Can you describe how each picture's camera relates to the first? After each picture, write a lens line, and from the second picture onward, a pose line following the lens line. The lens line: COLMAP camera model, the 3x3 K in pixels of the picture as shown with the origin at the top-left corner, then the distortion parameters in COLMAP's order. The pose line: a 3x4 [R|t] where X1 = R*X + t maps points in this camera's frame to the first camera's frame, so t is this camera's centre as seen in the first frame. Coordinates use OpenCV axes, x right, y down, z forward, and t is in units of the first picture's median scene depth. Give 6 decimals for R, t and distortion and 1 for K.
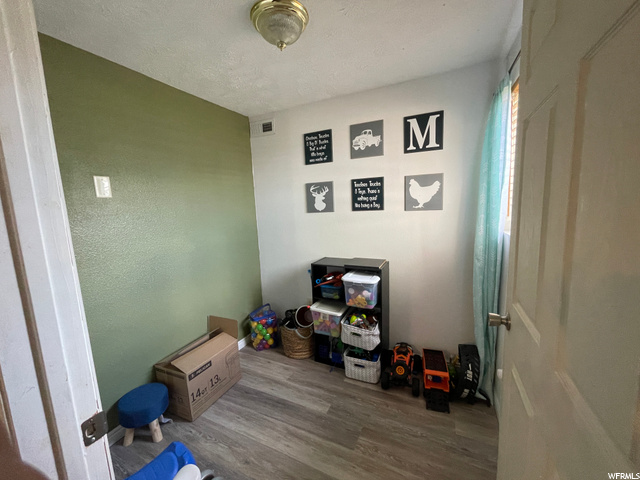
lens RADIAL K [[260.5, 0, 318.3], [0, 260.5, 239.4], [0, 0, 1]] dist [-0.001083, 0.000258]
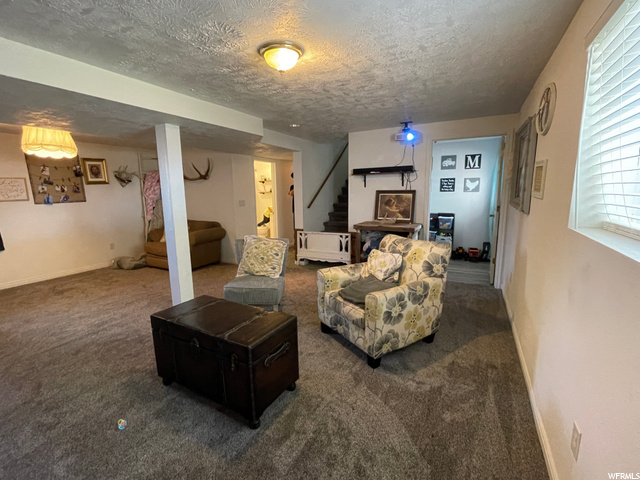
lens RADIAL K [[296.2, 0, 318.4], [0, 296.2, 239.6], [0, 0, 1]] dist [-0.000909, -0.000075]
pose [[0.998739, 0.033872, -0.037053, -0.958643], [-0.032802, 0.999038, 0.029103, 0.315385], [0.038003, -0.027851, 0.998889, -1.941011]]
